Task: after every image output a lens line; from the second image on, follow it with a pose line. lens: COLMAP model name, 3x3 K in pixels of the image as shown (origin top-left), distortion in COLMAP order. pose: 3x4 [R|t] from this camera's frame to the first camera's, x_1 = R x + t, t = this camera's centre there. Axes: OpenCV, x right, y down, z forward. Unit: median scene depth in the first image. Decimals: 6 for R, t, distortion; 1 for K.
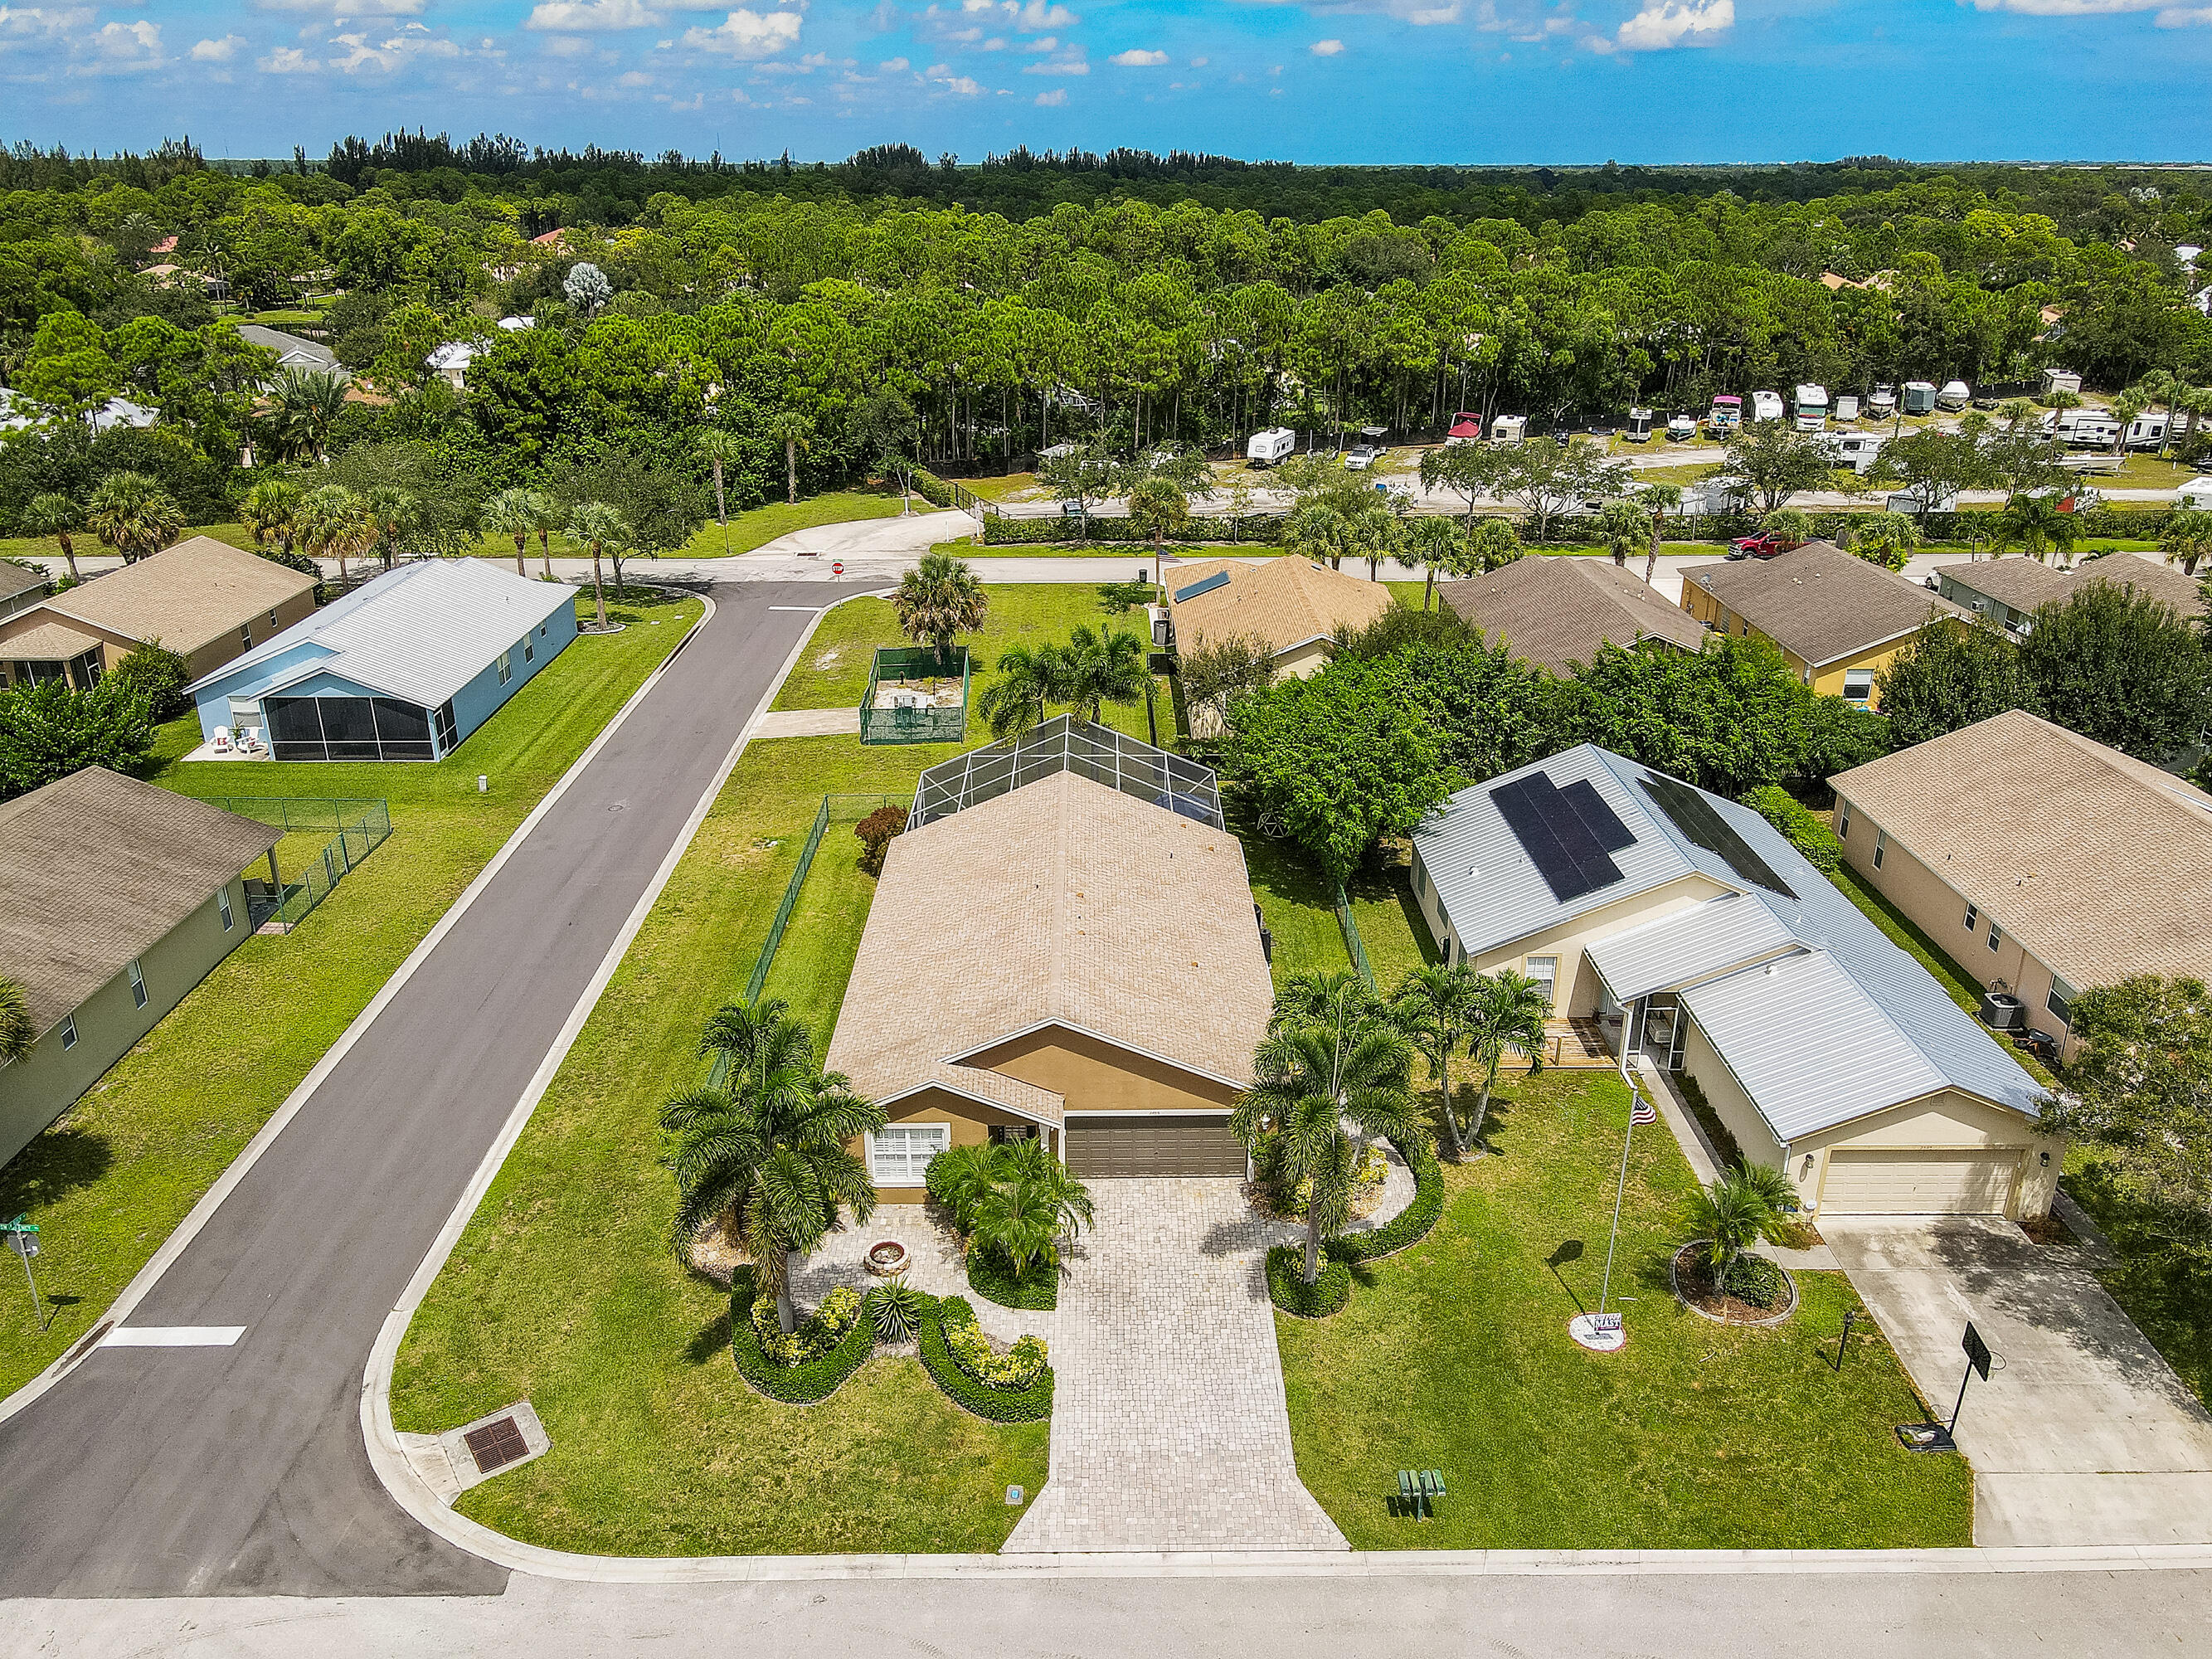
lens RADIAL K [[1617.1, 0, 1106.0], [0, 1617.1, 829.5], [0, 0, 1]] dist [-0.001890, 0.043912]
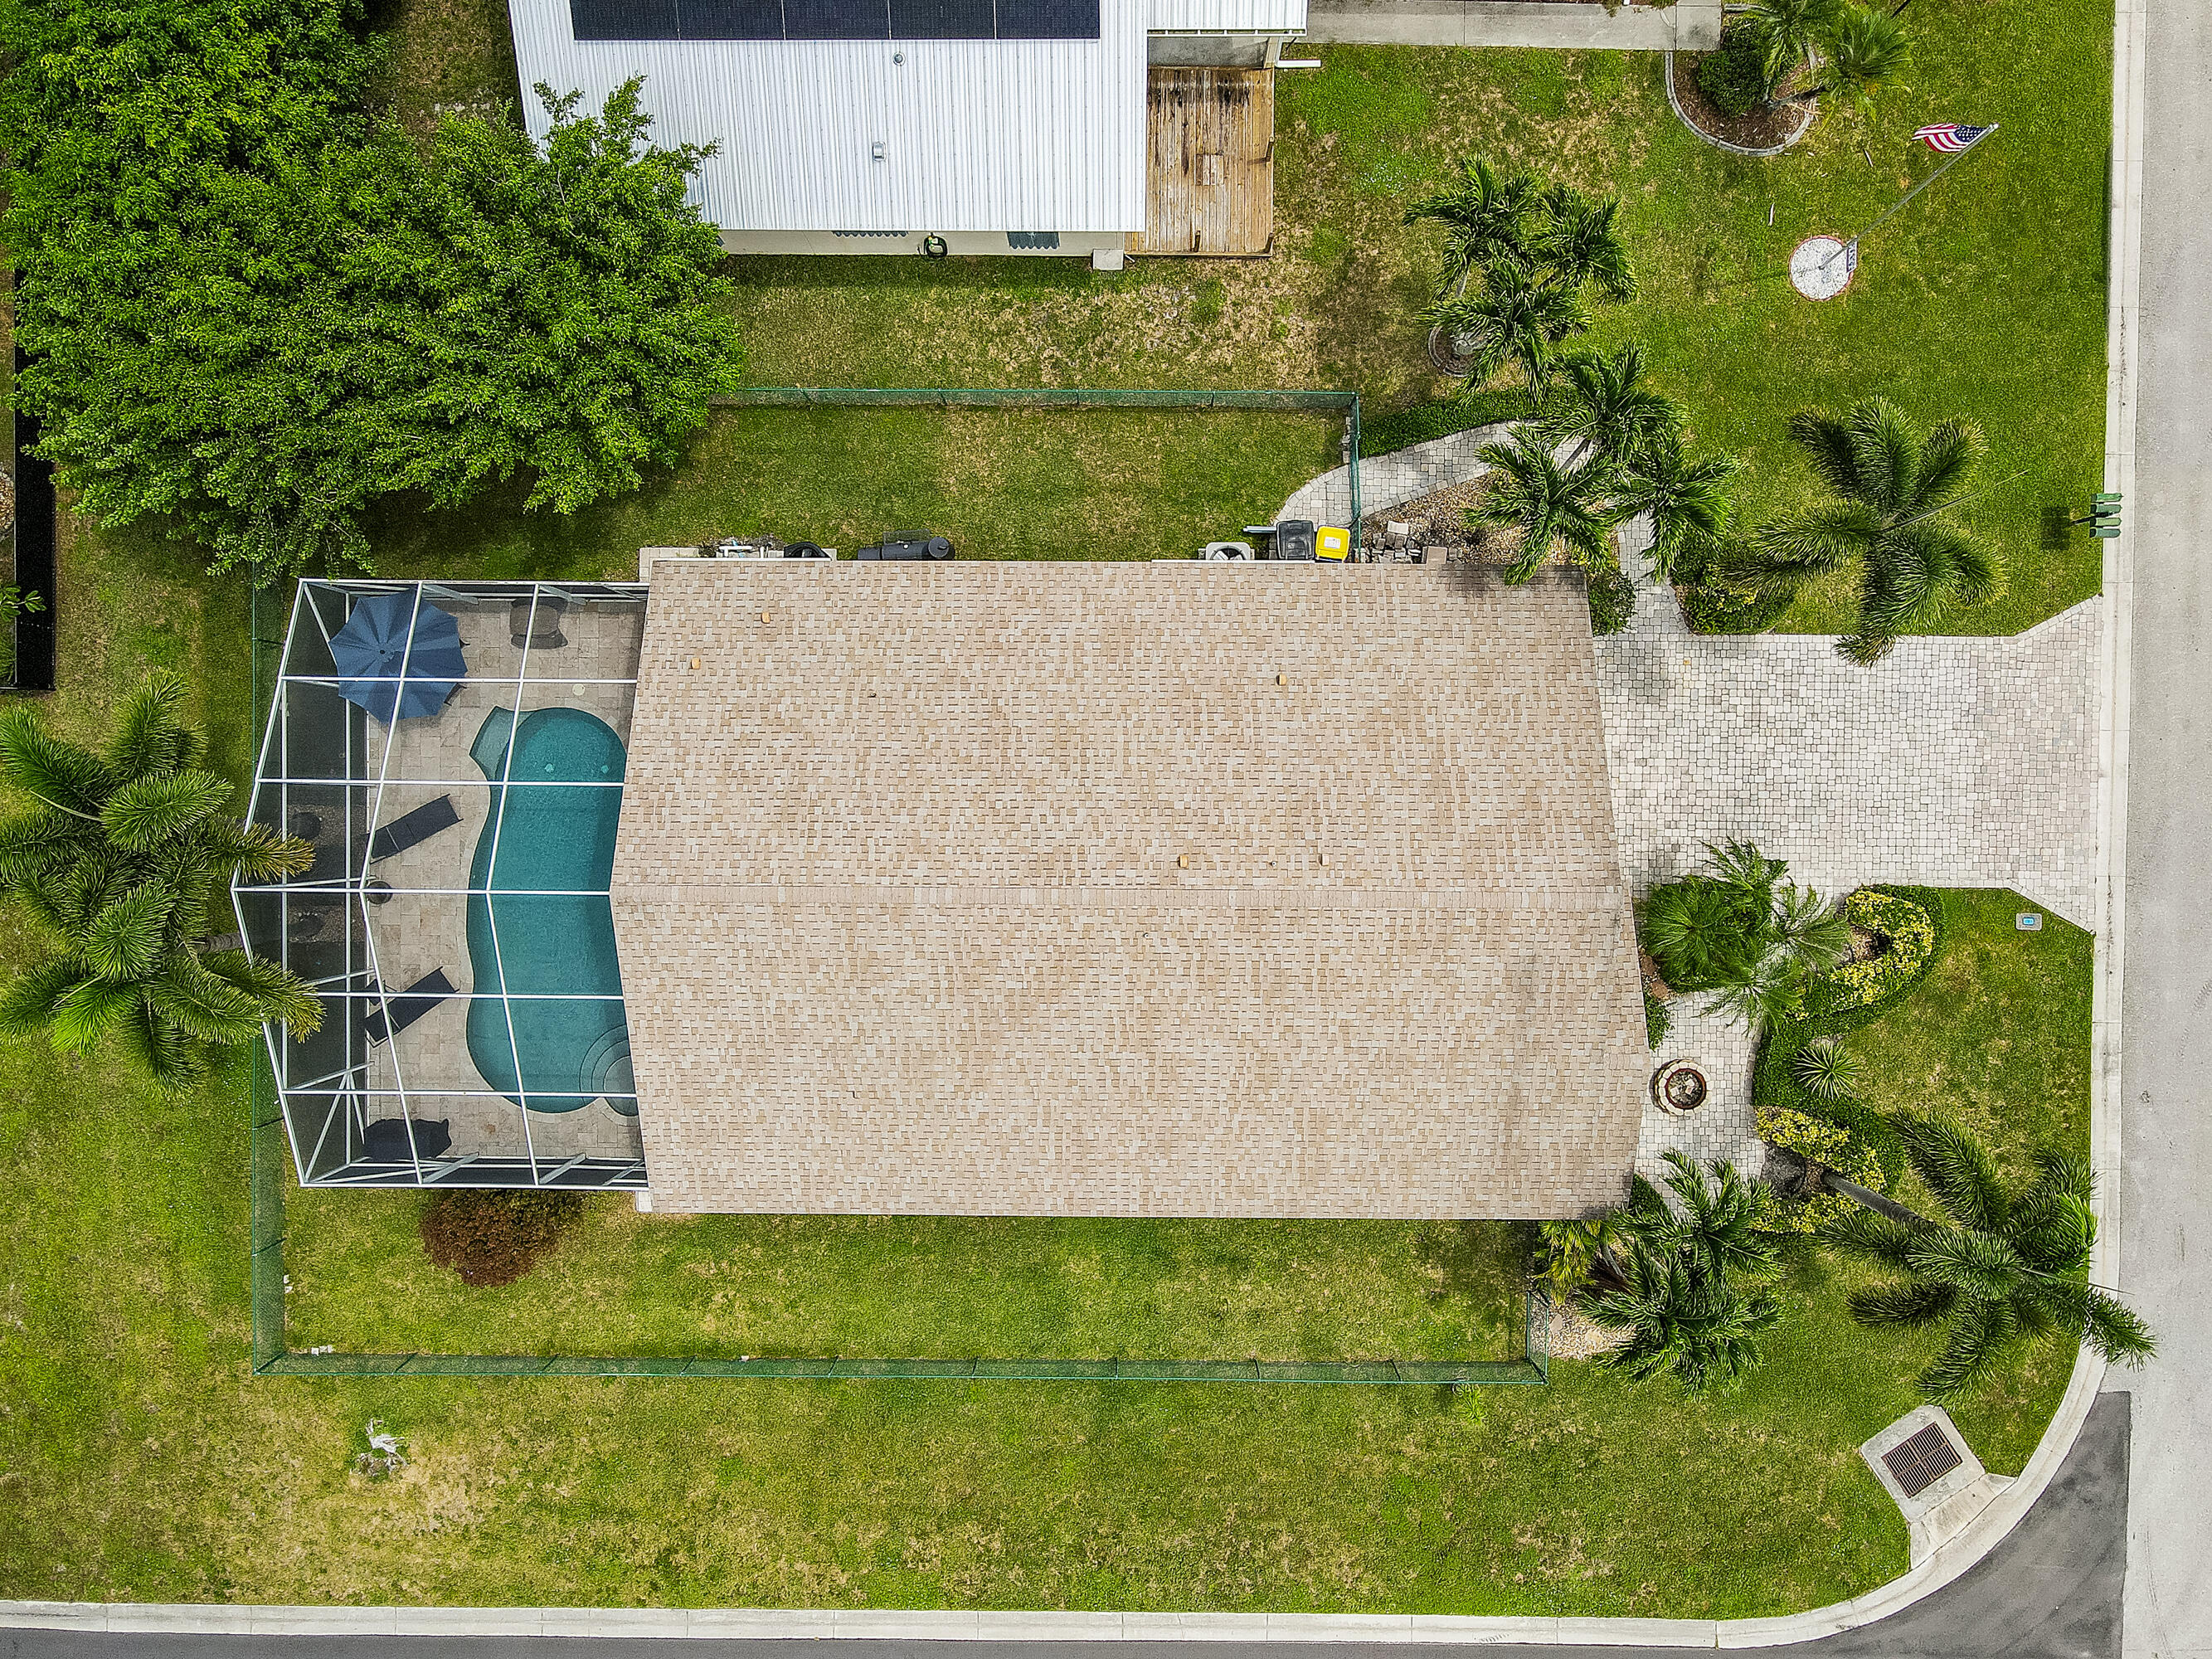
lens RADIAL K [[1624.3, 0, 1111.1], [0, 1624.3, 836.4], [0, 0, 1]] dist [0.016764, 0.004238]
pose [[0.015350, -0.999779, -0.014376, 0.001637], [0.391657, -0.007217, 0.920083, -0.616683], [-0.919983, -0.019753, 0.391460, 0.938454]]
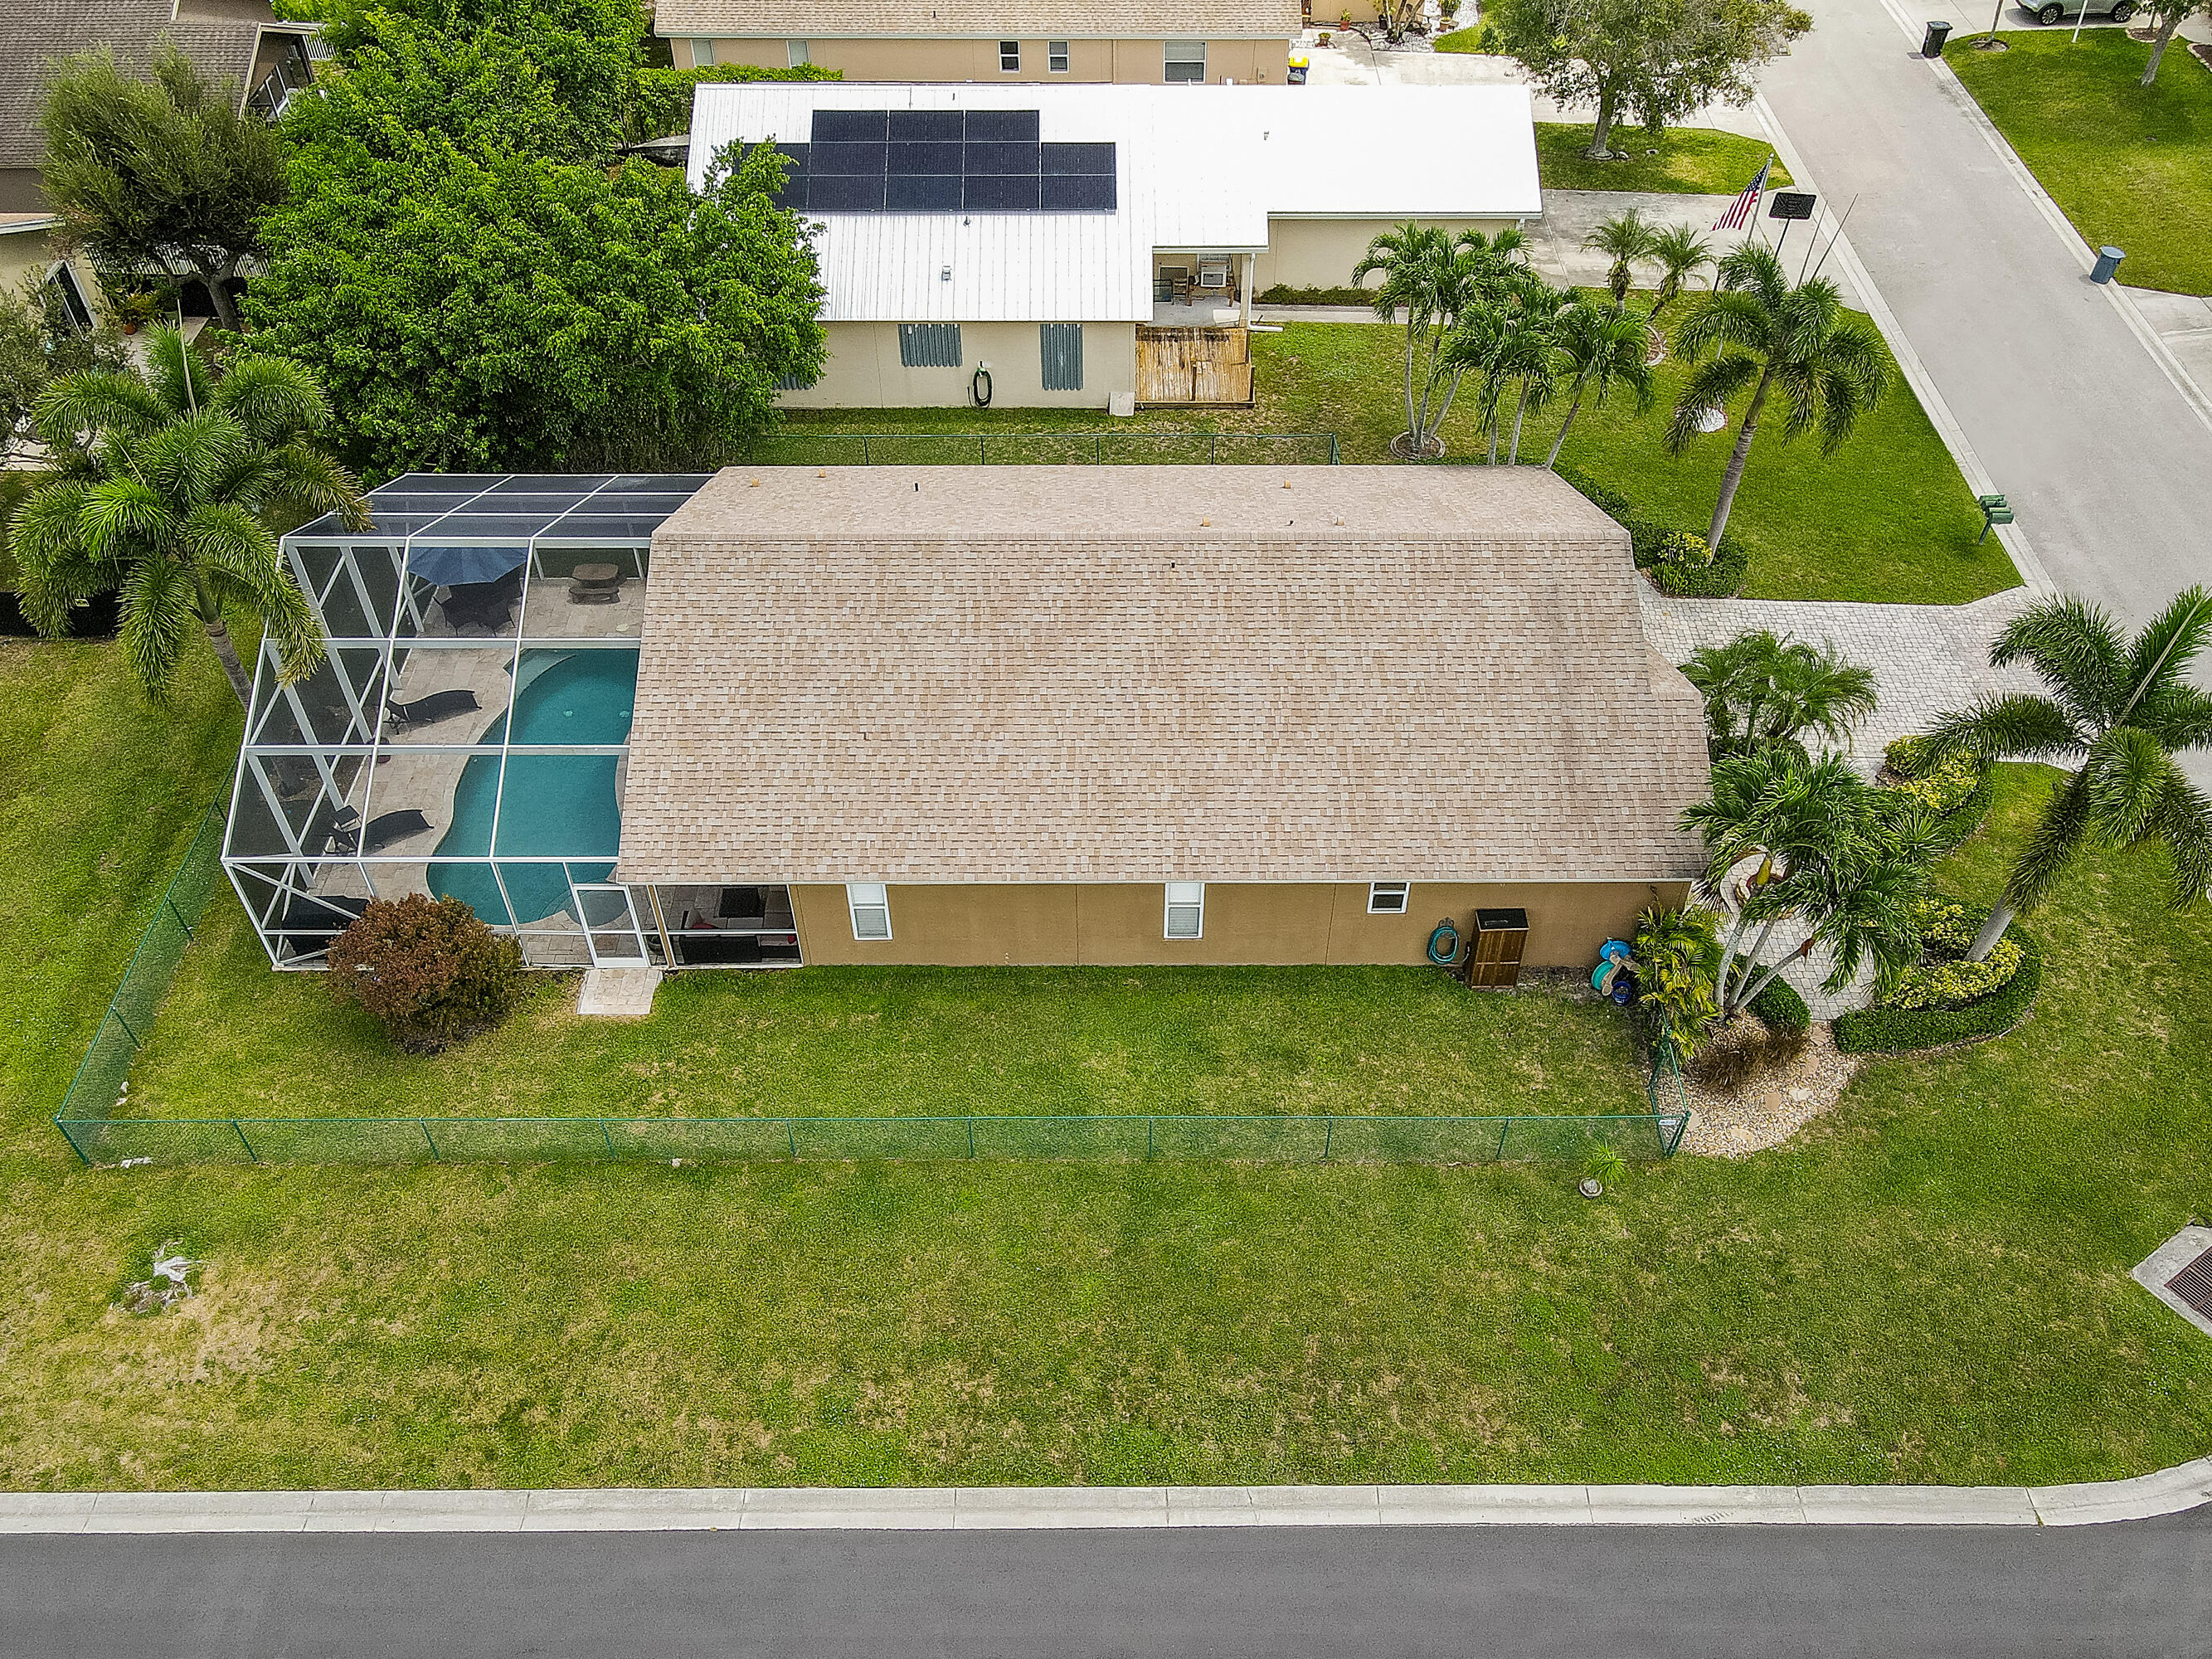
lens RADIAL K [[1800.4, 0, 1125.8], [0, 1800.4, 883.7], [0, 0, 1]] dist [0.006635, 0.015102]
pose [[0.001525, -0.718208, 0.695827, -0.711936], [0.378960, 0.644343, 0.664238, -0.407387], [-0.925412, 0.262677, 0.273155, 1.038842]]
